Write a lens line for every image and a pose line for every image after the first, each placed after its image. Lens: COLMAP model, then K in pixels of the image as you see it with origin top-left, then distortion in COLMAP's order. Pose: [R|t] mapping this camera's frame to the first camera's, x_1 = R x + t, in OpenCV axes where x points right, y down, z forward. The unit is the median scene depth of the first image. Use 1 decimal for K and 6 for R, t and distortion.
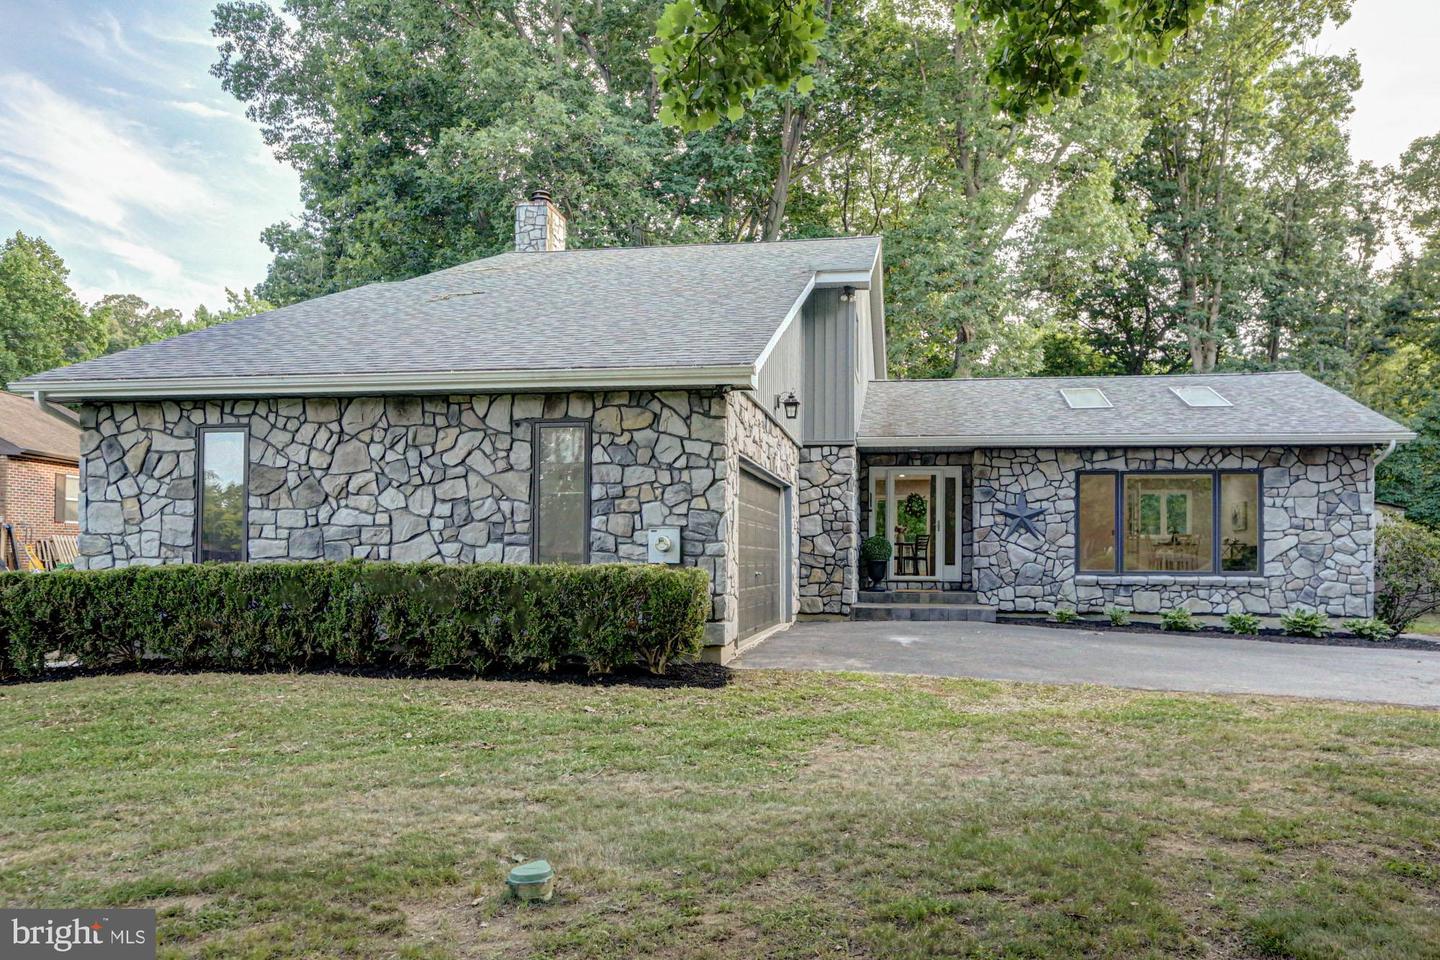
lens RADIAL K [[997.6, 0, 723.4], [0, 997.6, 530.3], [0, 0, 1]] dist [-0.004951, 0.001994]
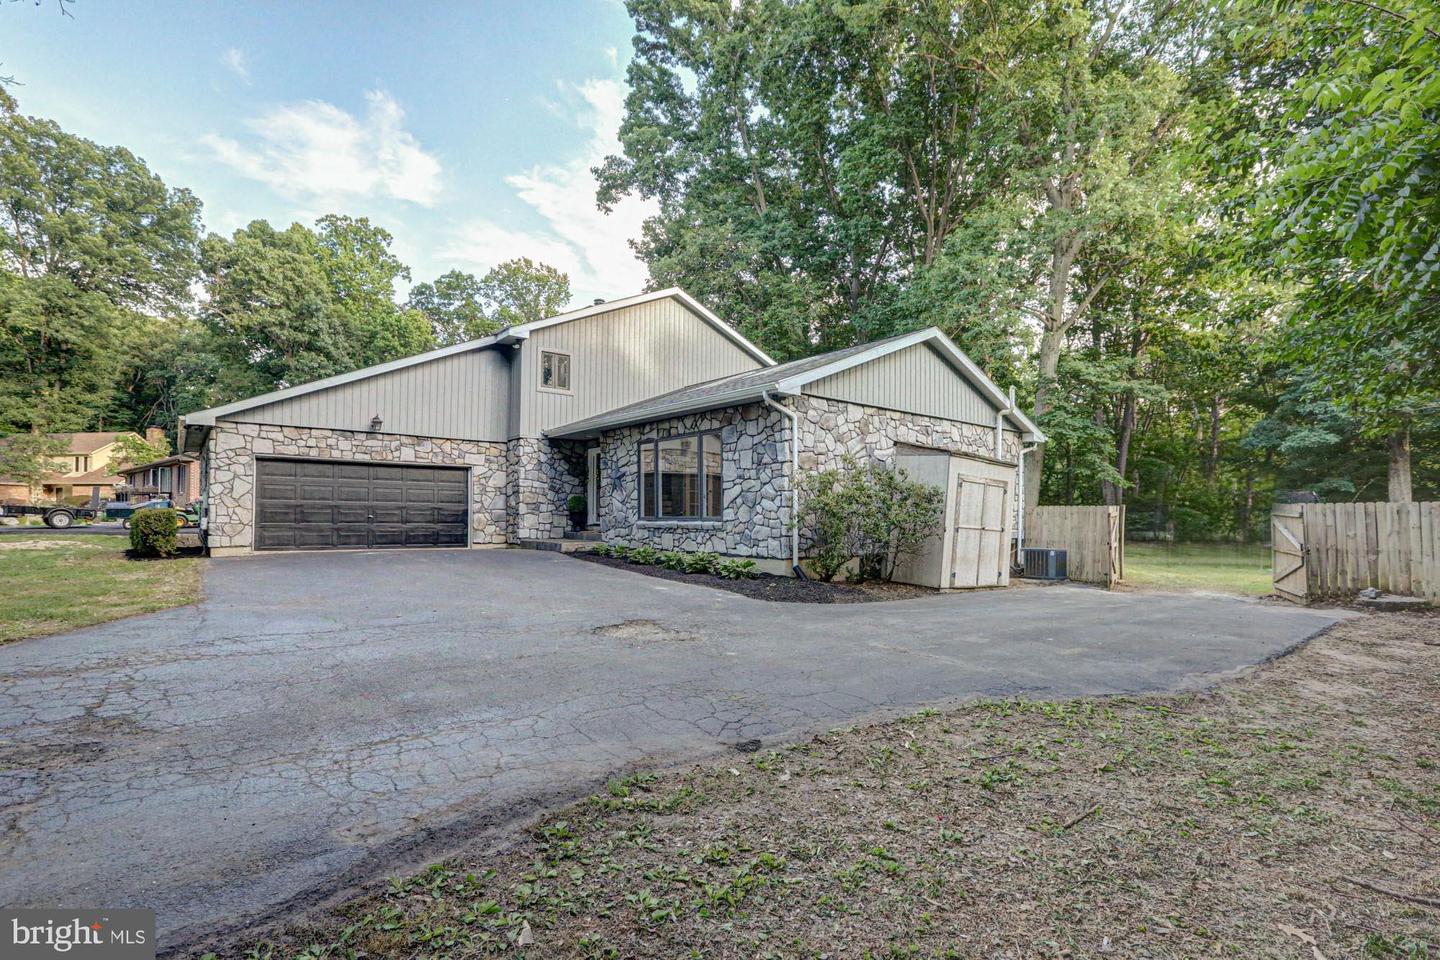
lens RADIAL K [[667.2, 0, 727.8], [0, 667.2, 491.7], [0, 0, 1]] dist [-0.047691, 0.016710]
pose [[0.749434, -0.029428, -0.661425, 1.056389], [0.018797, 0.999555, -0.023174, 0.030309], [0.661812, 0.004935, 0.749654, 0.424684]]
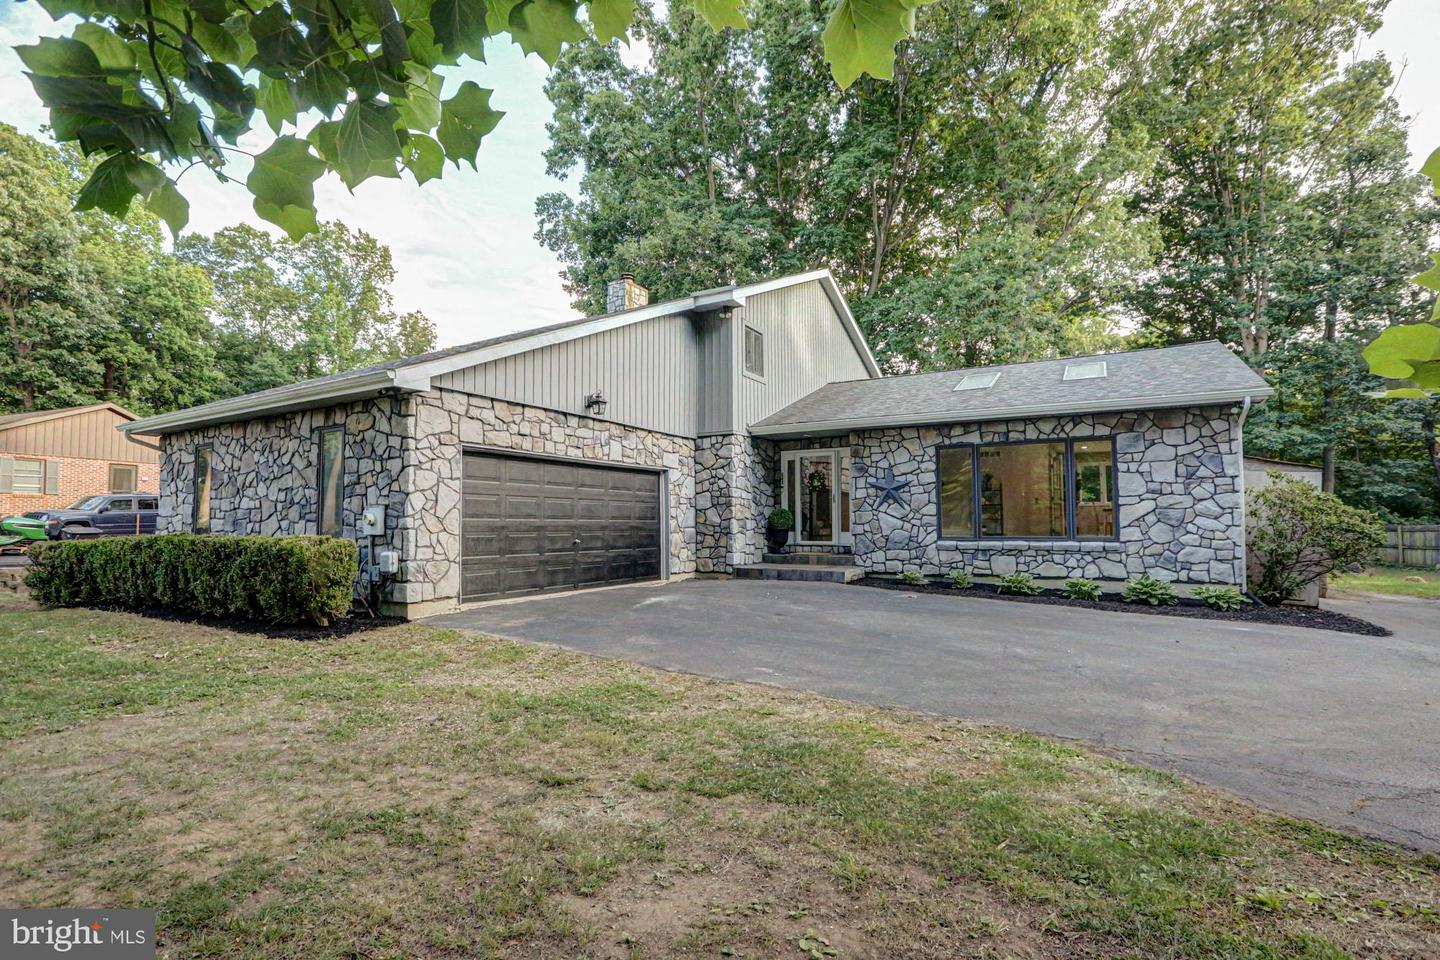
lens RADIAL K [[652.5, 0, 735.3], [0, 652.5, 487.2], [0, 0, 1]] dist [-0.055372, 0.016079]
pose [[0.934968, -0.028708, -0.353568, 0.409354], [0.019072, 0.999346, -0.030709, 0.003995], [0.354218, 0.021969, 0.934905, 0.257095]]
